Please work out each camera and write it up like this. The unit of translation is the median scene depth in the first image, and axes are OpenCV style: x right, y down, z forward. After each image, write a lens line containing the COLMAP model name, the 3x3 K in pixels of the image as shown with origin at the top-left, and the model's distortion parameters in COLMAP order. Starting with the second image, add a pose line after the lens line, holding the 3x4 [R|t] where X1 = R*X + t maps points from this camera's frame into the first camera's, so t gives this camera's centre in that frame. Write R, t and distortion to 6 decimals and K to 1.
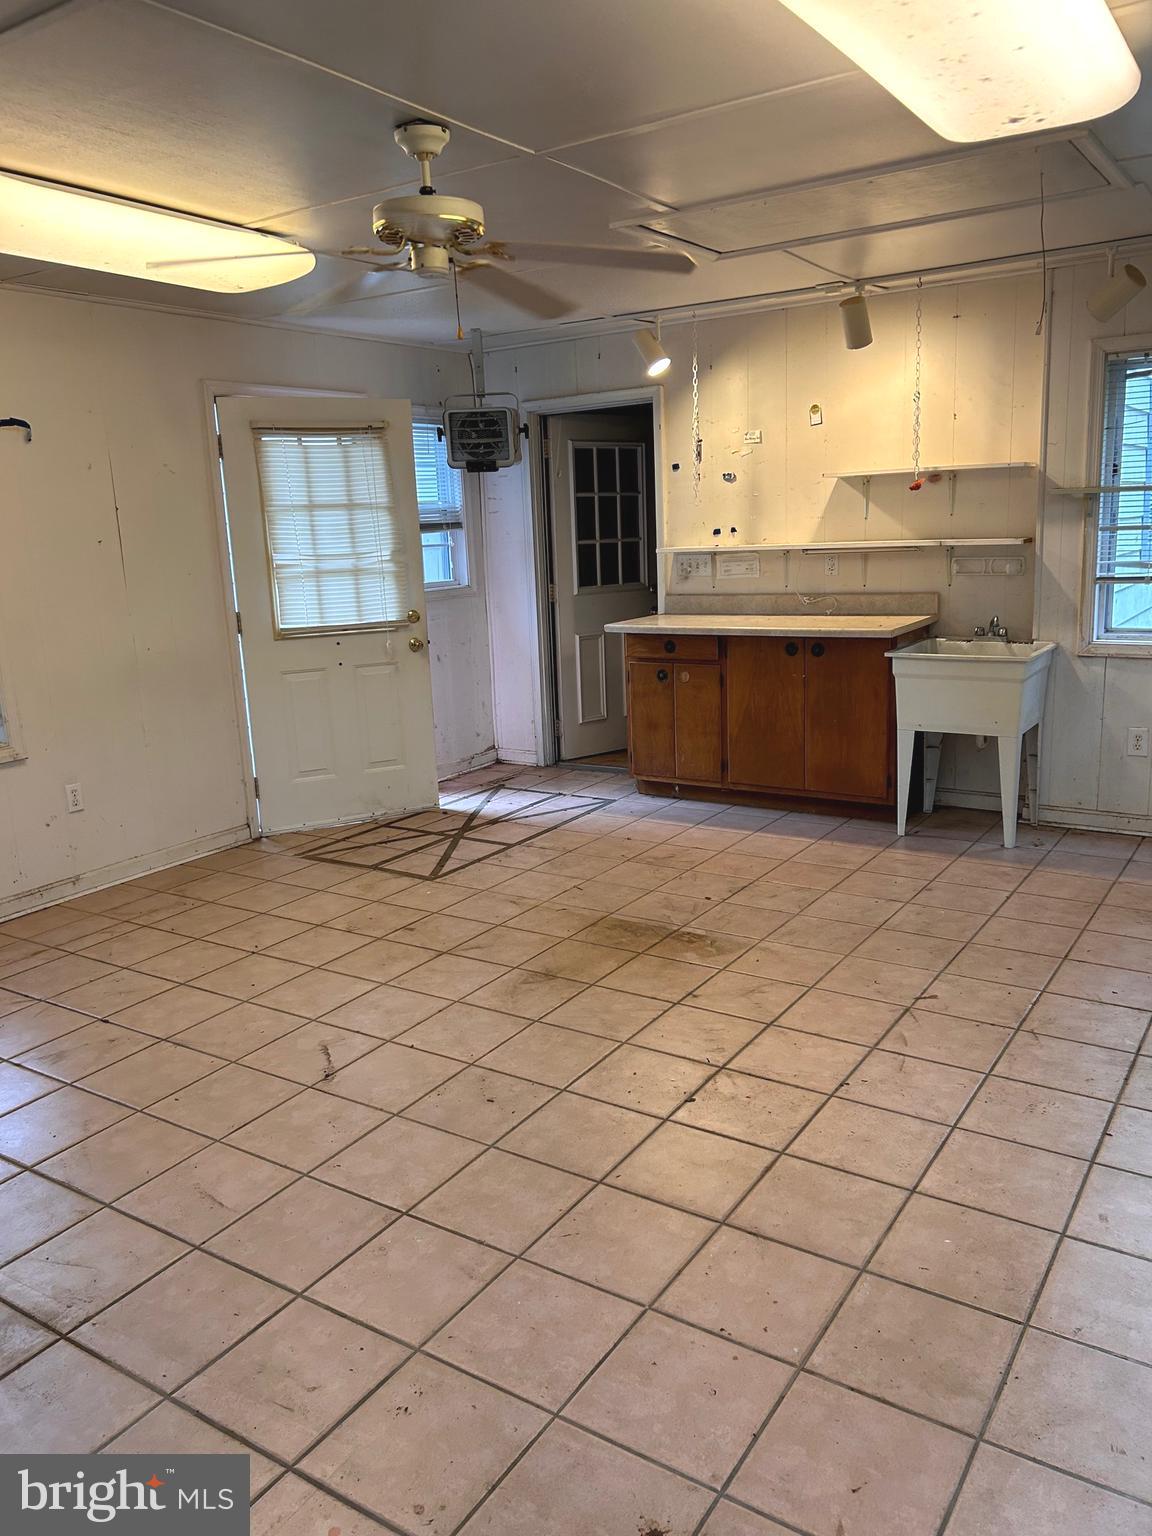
lens RADIAL K [[1152.3, 0, 577.5], [0, 1152.3, 768.3], [0, 0, 1]] dist [-0.003037, -0.000475]
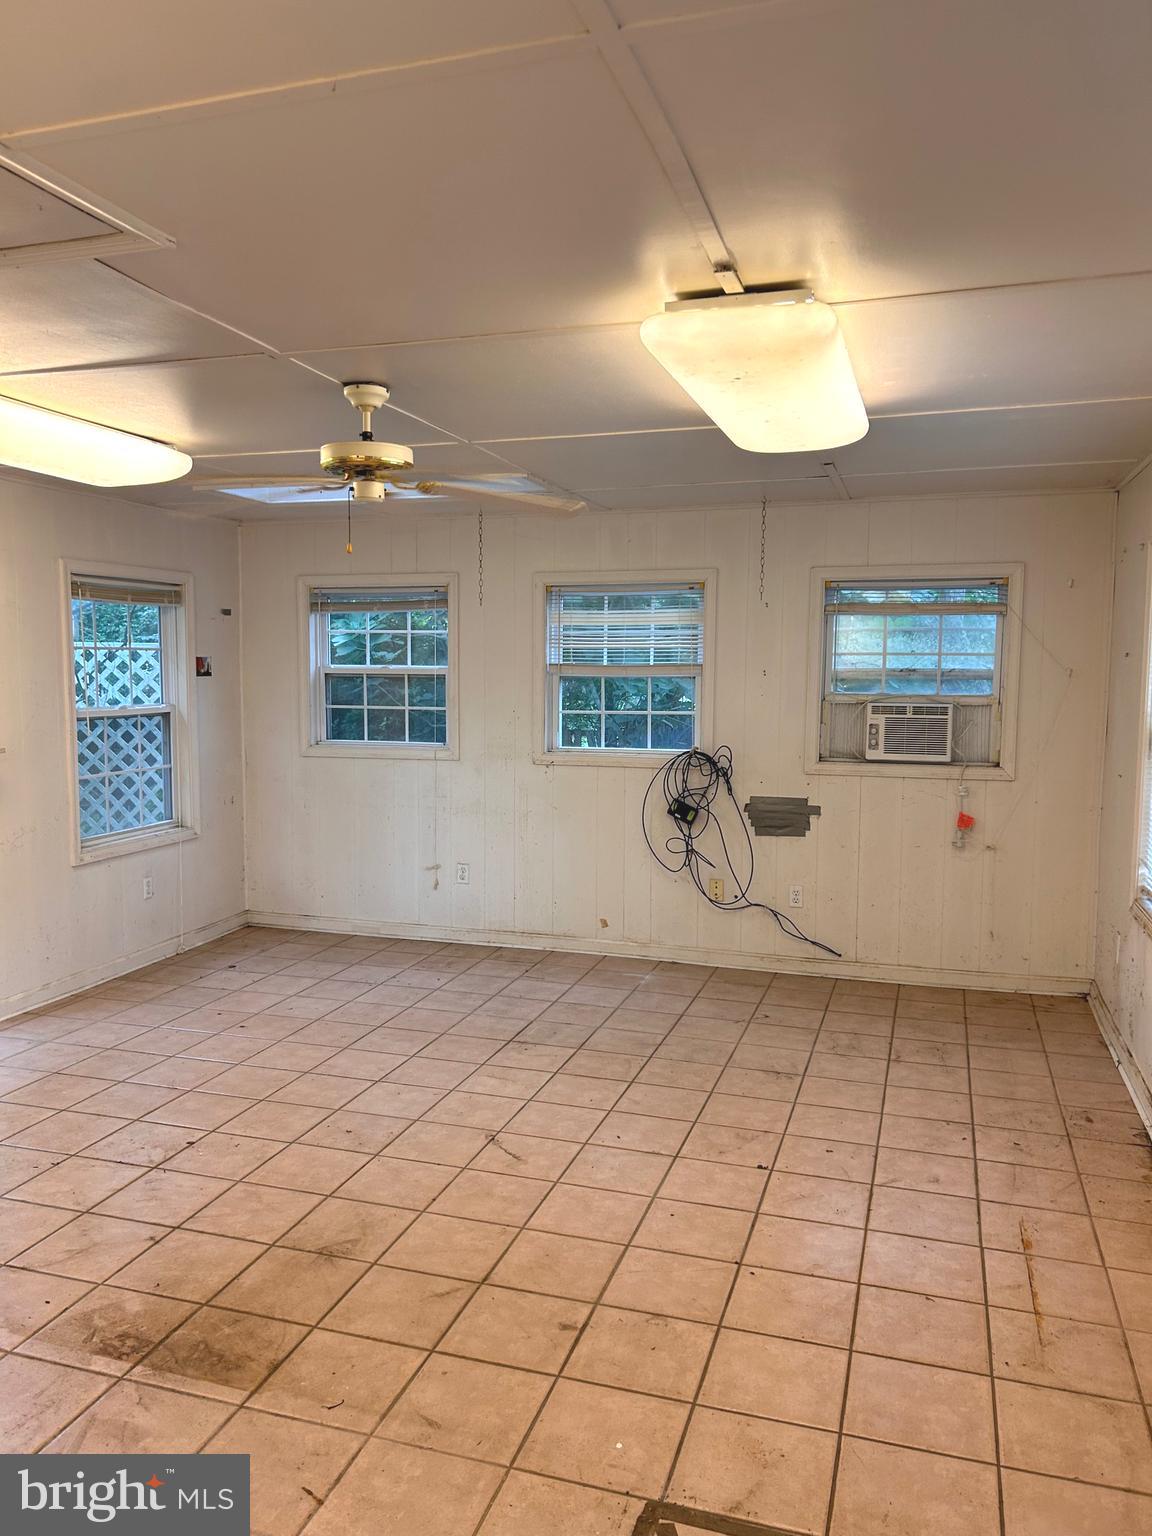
lens RADIAL K [[1152.3, 0, 574.1], [0, 1152.3, 768.8], [0, 0, 1]] dist [-0.003037, -0.000475]
pose [[-0.959580, 0.058788, -0.275227, 0.012184], [-0.027846, 0.953310, 0.300708, -0.408418], [0.280054, 0.296217, -0.913140, 1.727314]]
